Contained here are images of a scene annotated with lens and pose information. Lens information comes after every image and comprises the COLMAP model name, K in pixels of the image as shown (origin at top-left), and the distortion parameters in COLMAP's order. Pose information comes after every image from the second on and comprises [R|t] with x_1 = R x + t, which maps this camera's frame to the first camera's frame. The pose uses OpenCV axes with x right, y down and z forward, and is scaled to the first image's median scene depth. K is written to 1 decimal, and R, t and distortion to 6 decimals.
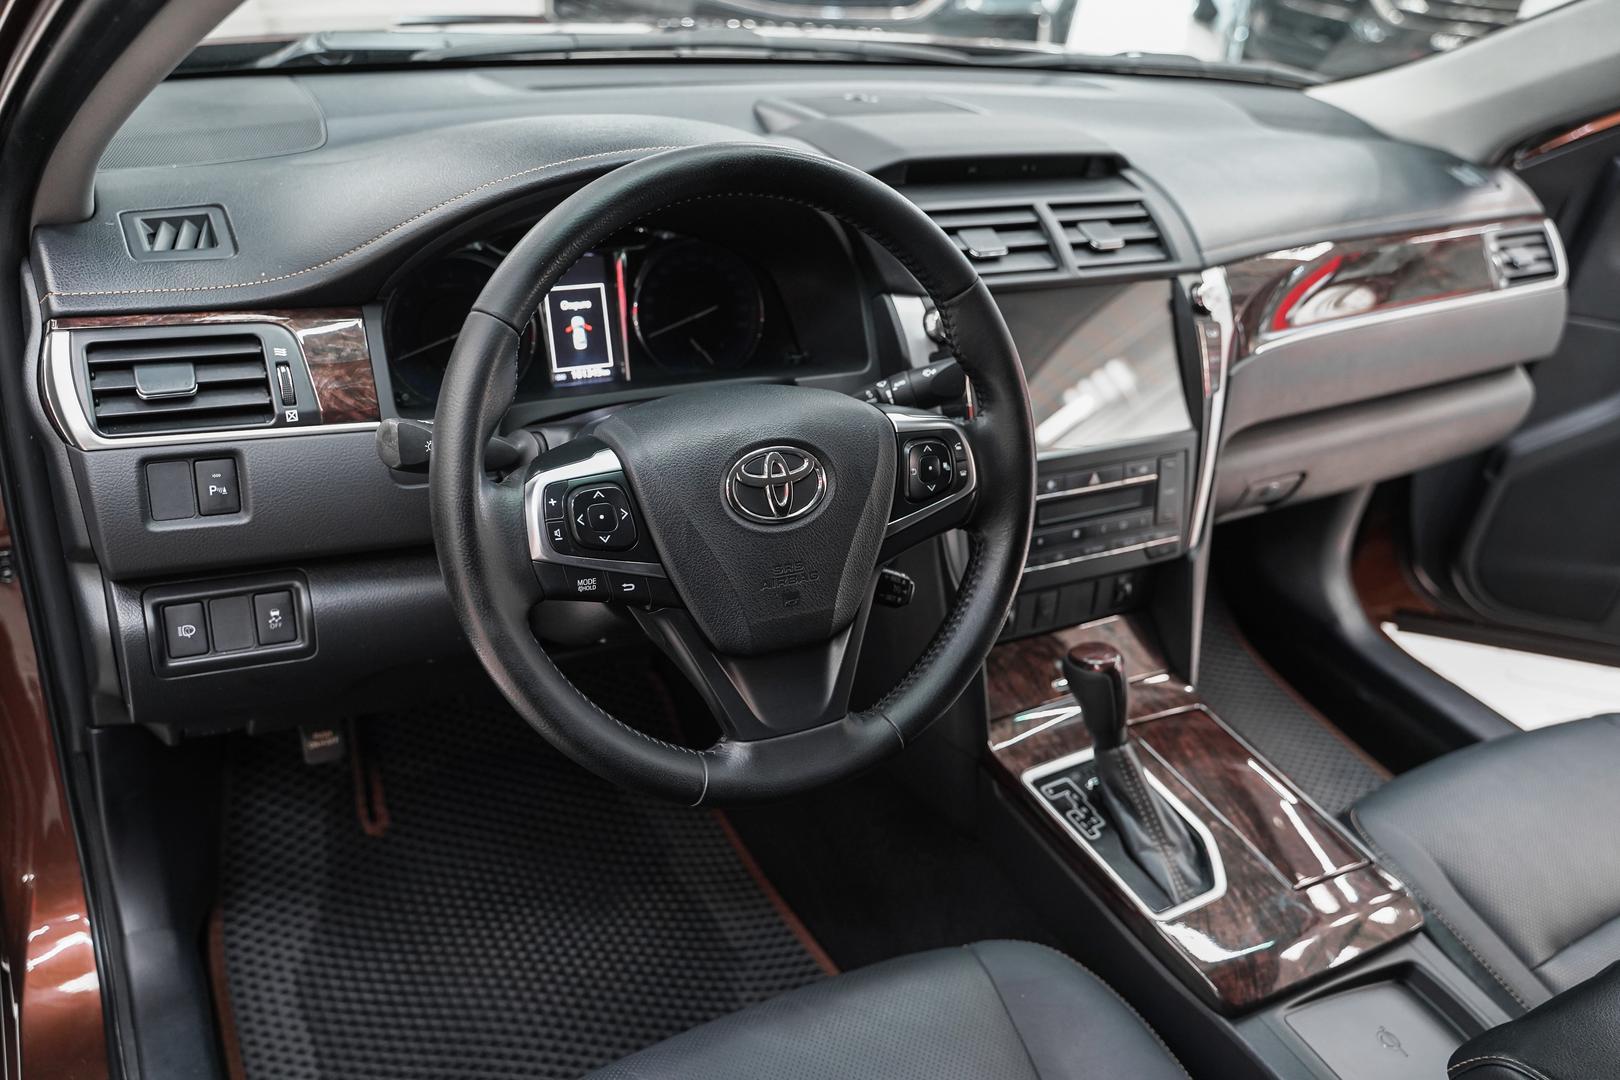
lens RADIAL K [[1312.0, 0, 810.0], [0, 1312.0, 540.0], [0, 0, 1]] dist [-0.009633, -0.007014]
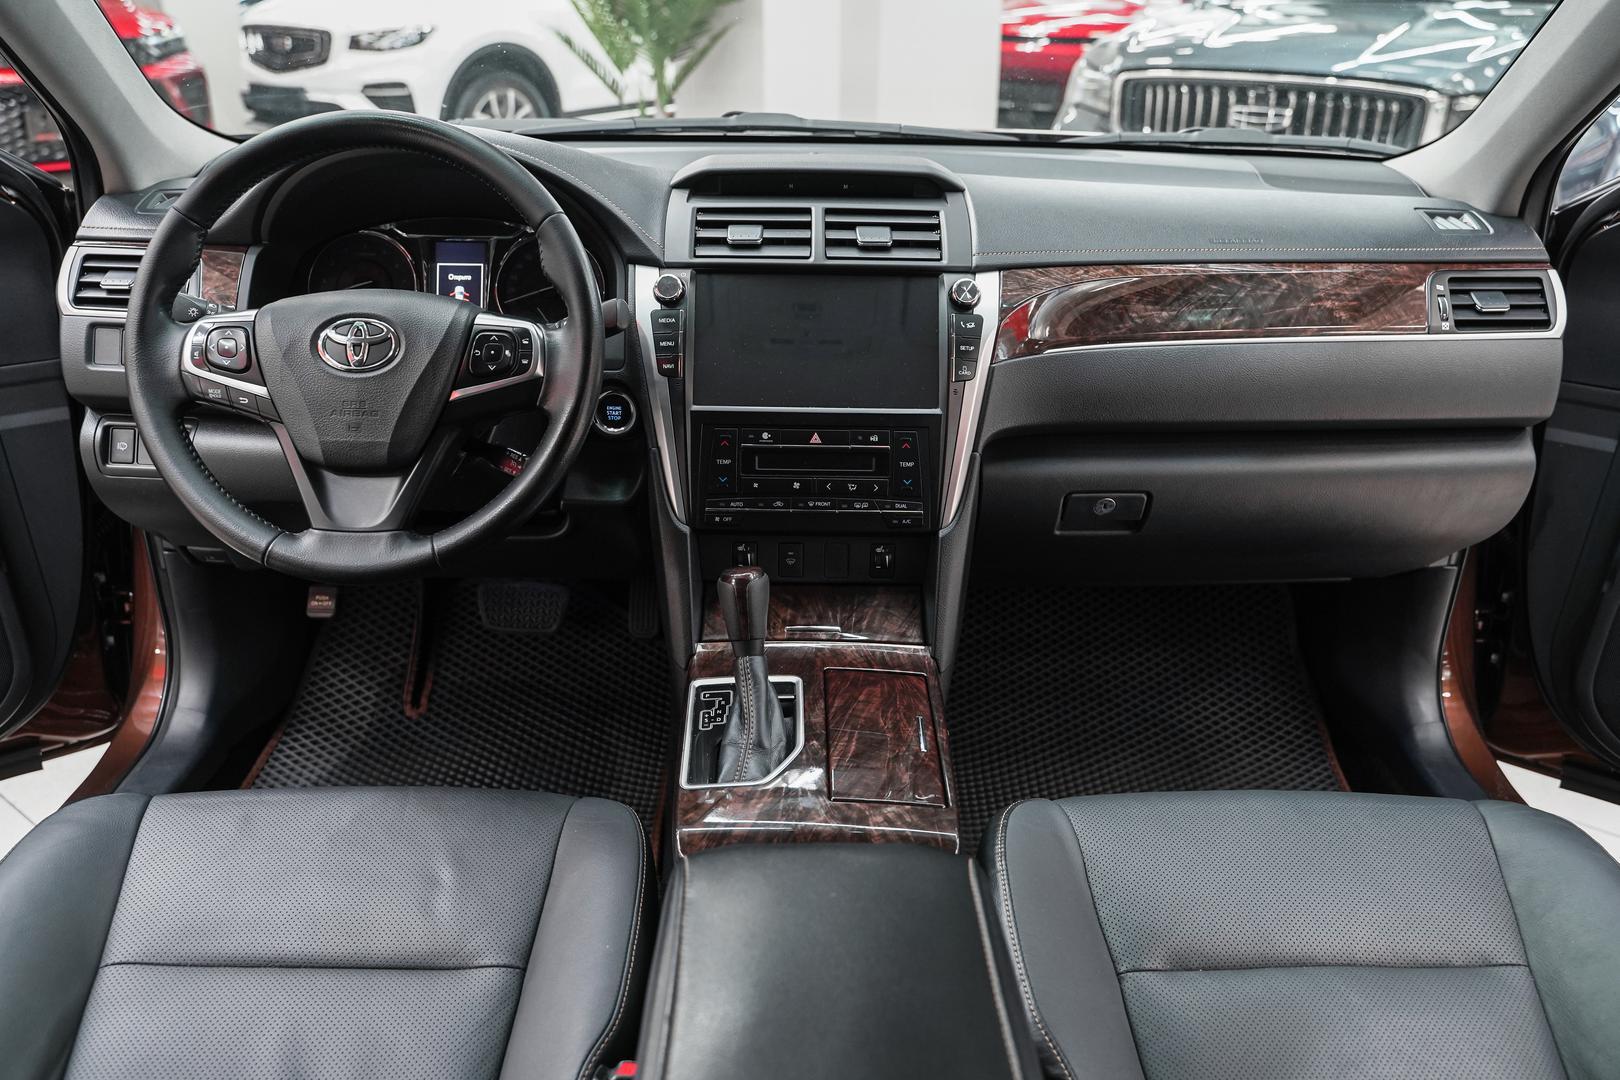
lens RADIAL K [[1312.0, 0, 810.0], [0, 1312.0, 540.0], [0, 0, 1]] dist [-0.009633, -0.007014]
pose [[0.878194, 0.097496, -0.468263, 0.784867], [-0.167486, 0.979705, -0.110124, 0.171425], [0.448023, 0.175138, 0.876700, 0.025797]]
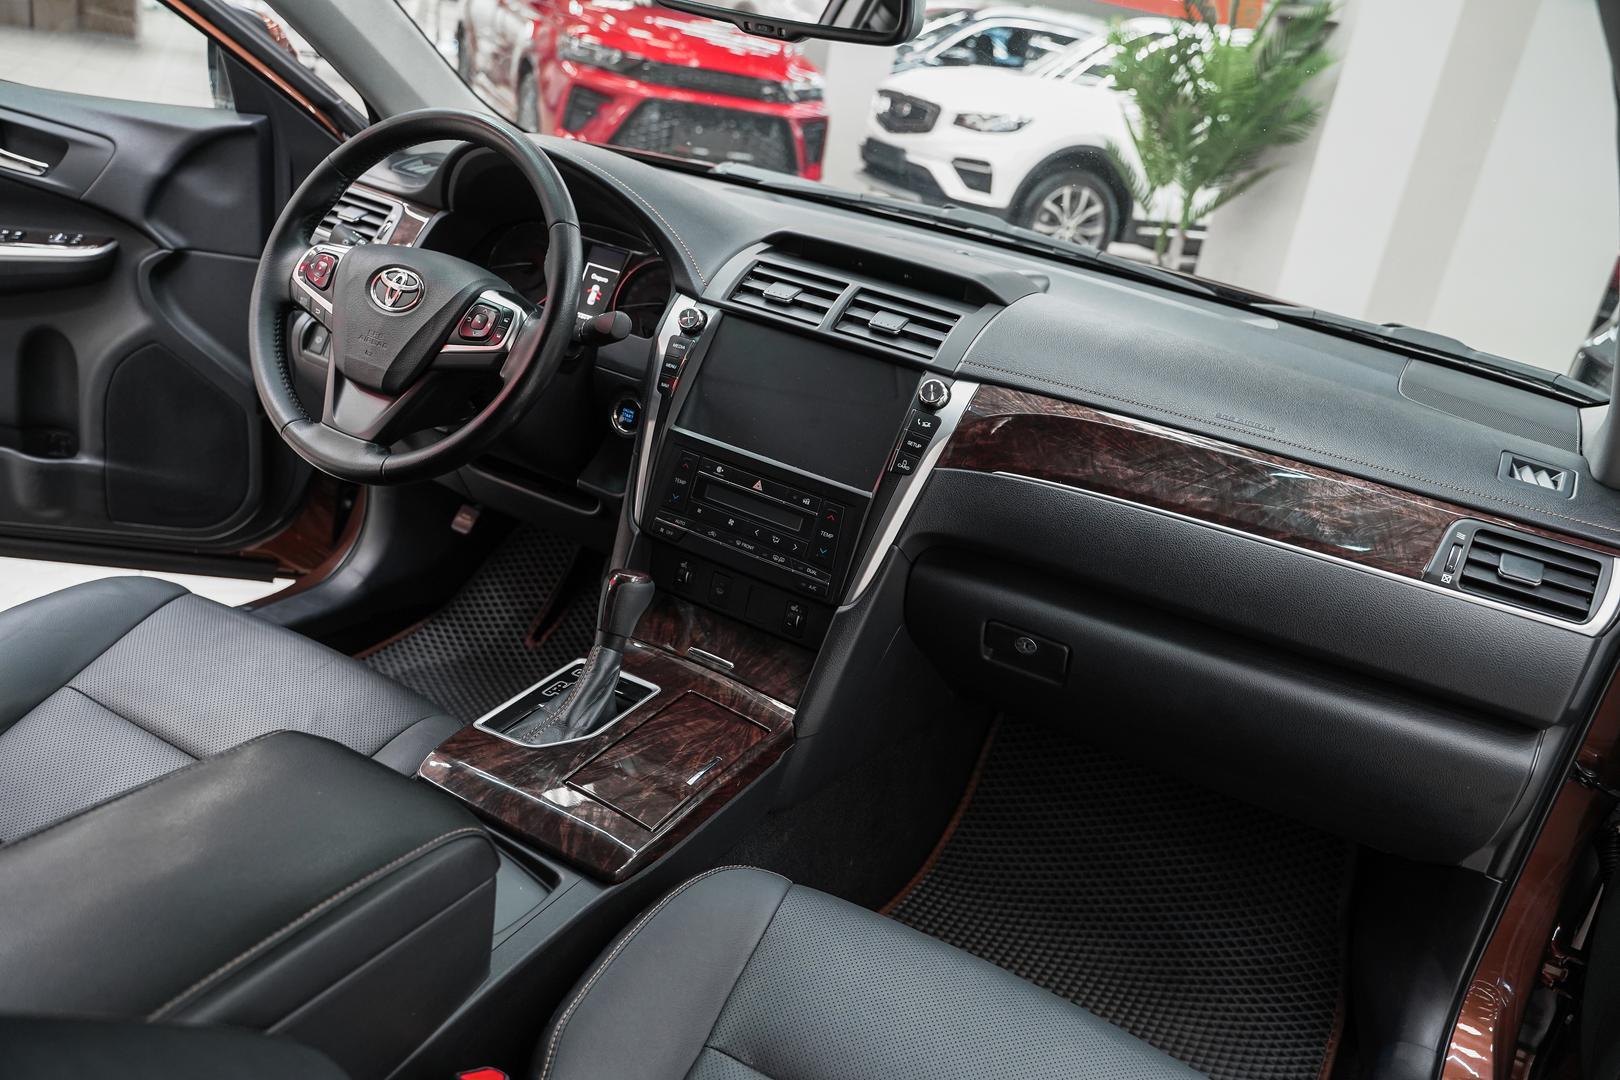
lens RADIAL K [[1298.5, 0, 810.0], [0, 1298.5, 540.0], [0, 0, 1]] dist [-0.007128, 0.001114]
pose [[0.551607, 0.297368, -0.779295, 1.240481], [-0.512081, 0.858225, -0.034978, 0.014152], [0.658409, 0.418356, 0.625680, 0.322701]]
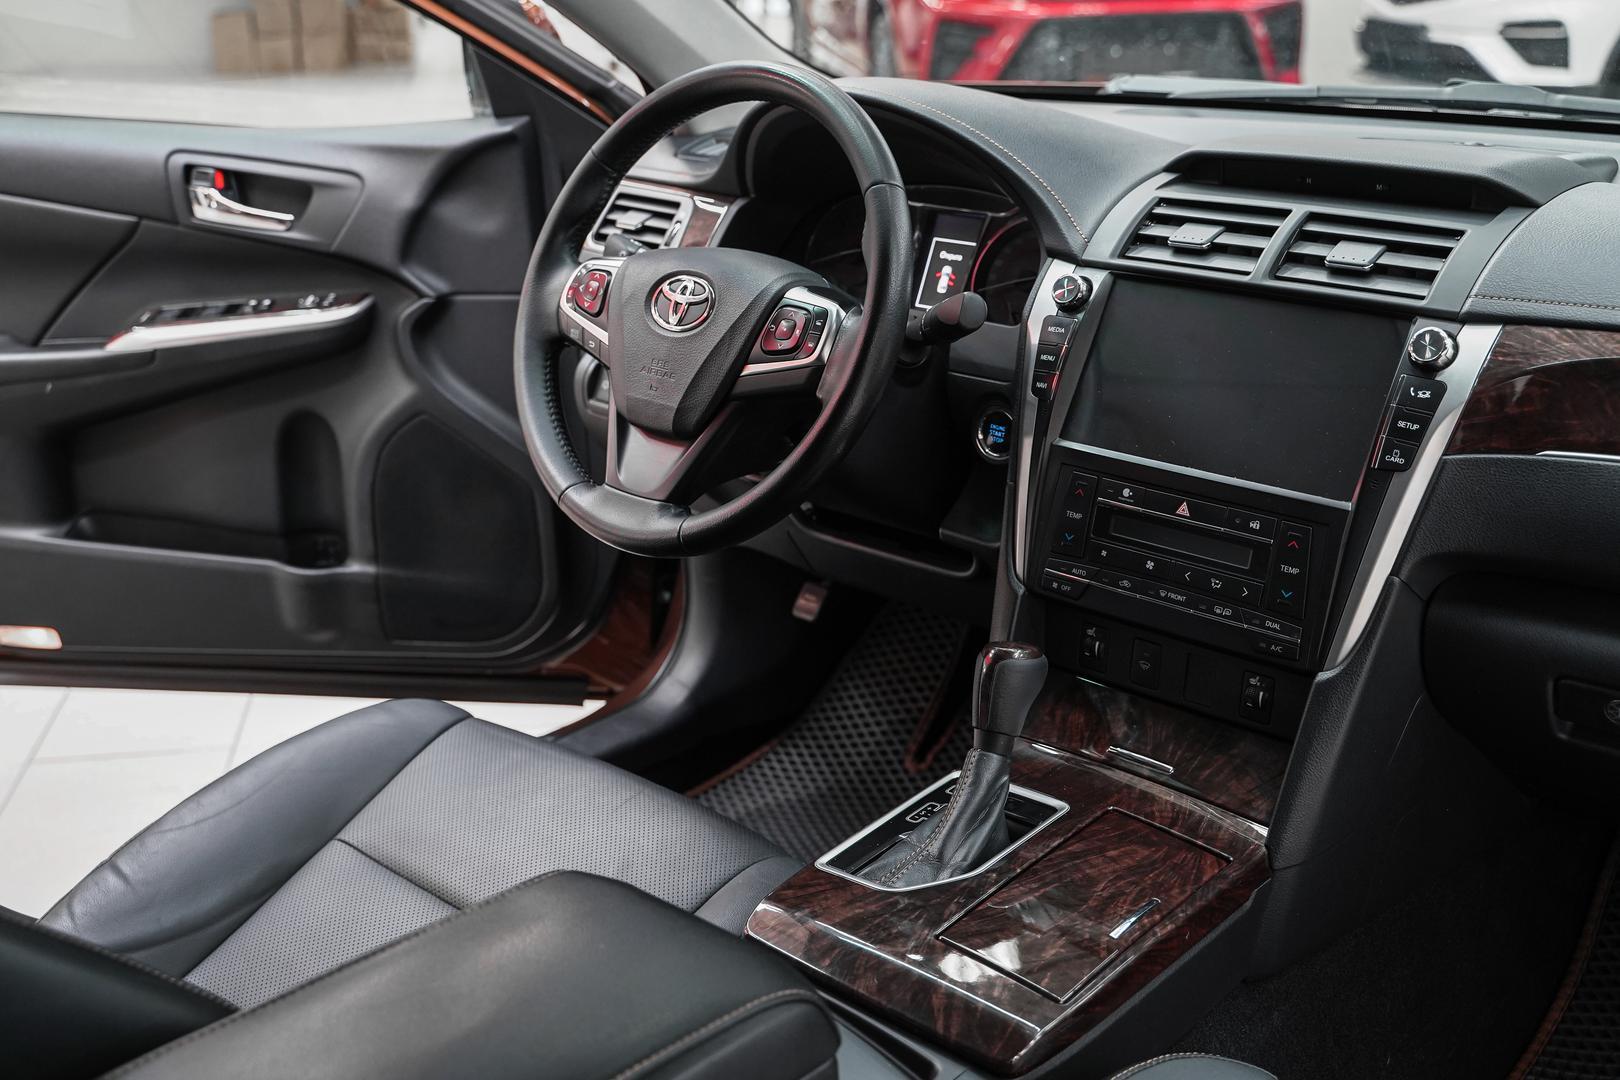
lens RADIAL K [[1815.5, 0, 750.5], [0, 1815.5, 512.9], [0, 0, 1]] dist [-0.005911, 0.024910]
pose [[0.300375, 0.200392, -0.932533, 1.281081], [-0.431212, 0.900595, 0.054633, 0.012347], [0.850783, 0.385709, 0.356928, 0.363160]]
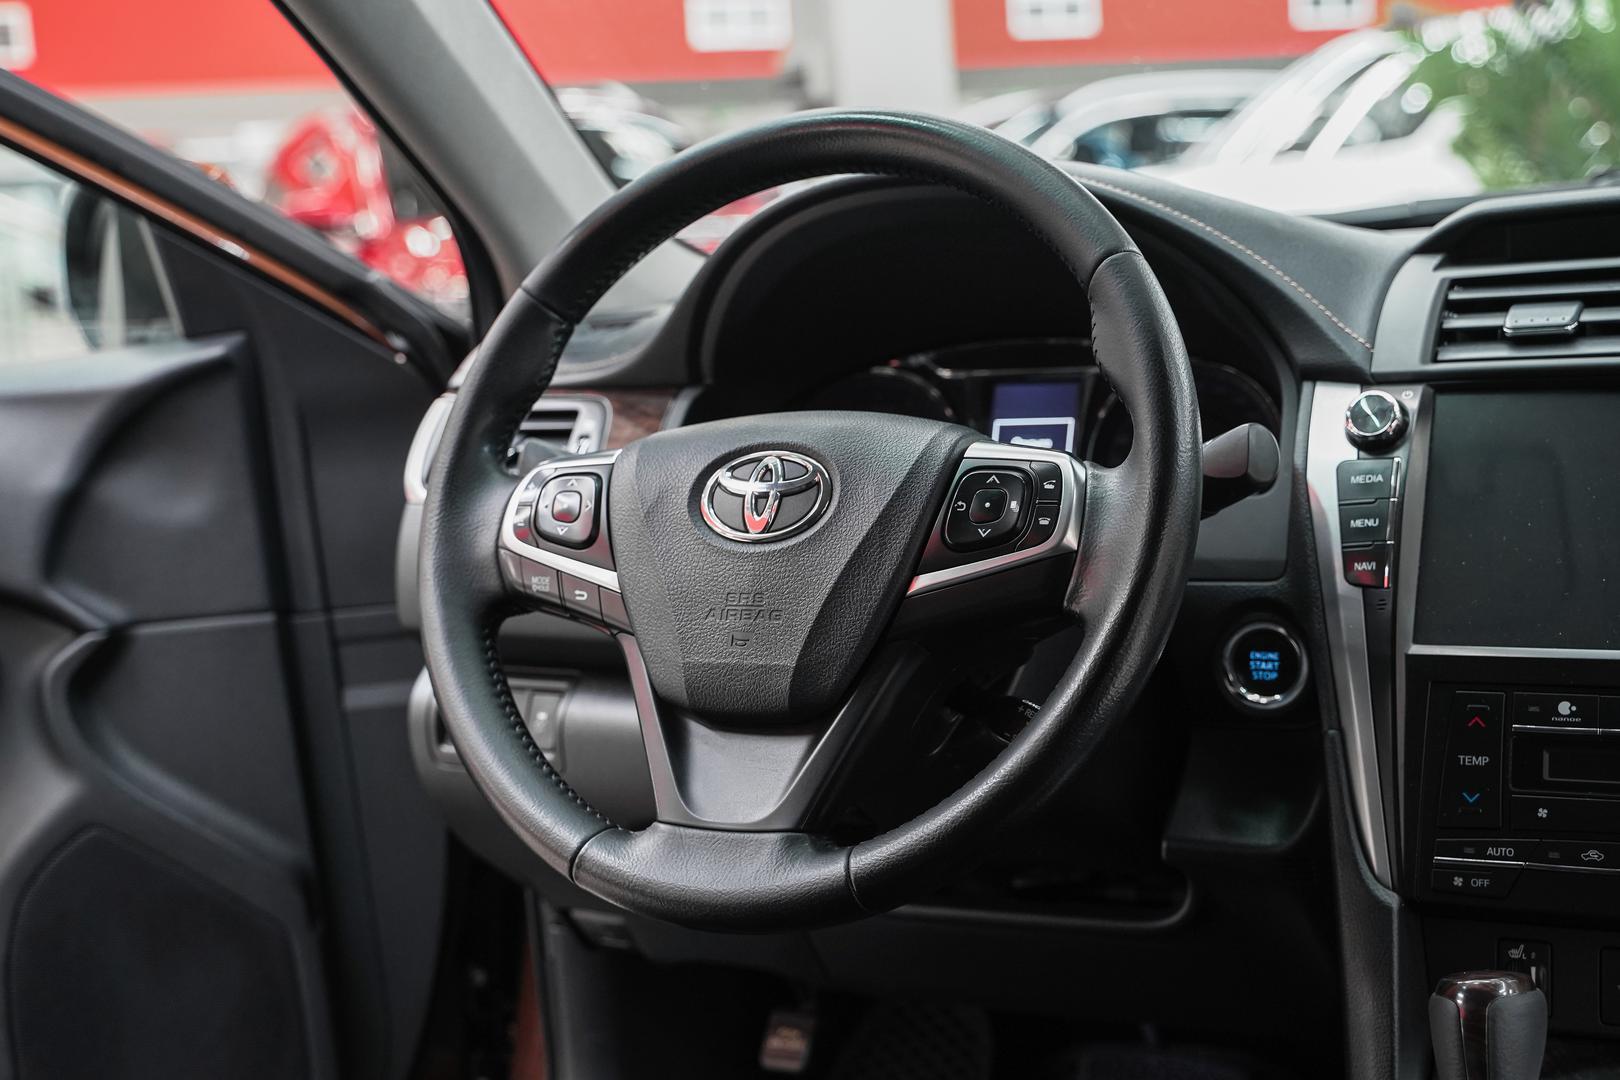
lens RADIAL K [[2263.0, 0, 810.0], [0, 2263.0, 540.0], [0, 0, 1]] dist [0.007625, -0.021093]
pose [[0.565507, -0.033840, -0.824049, 0.804016], [-0.296418, 0.924056, -0.241365, 0.218457], [0.769635, 0.380757, 0.512529, 0.255928]]
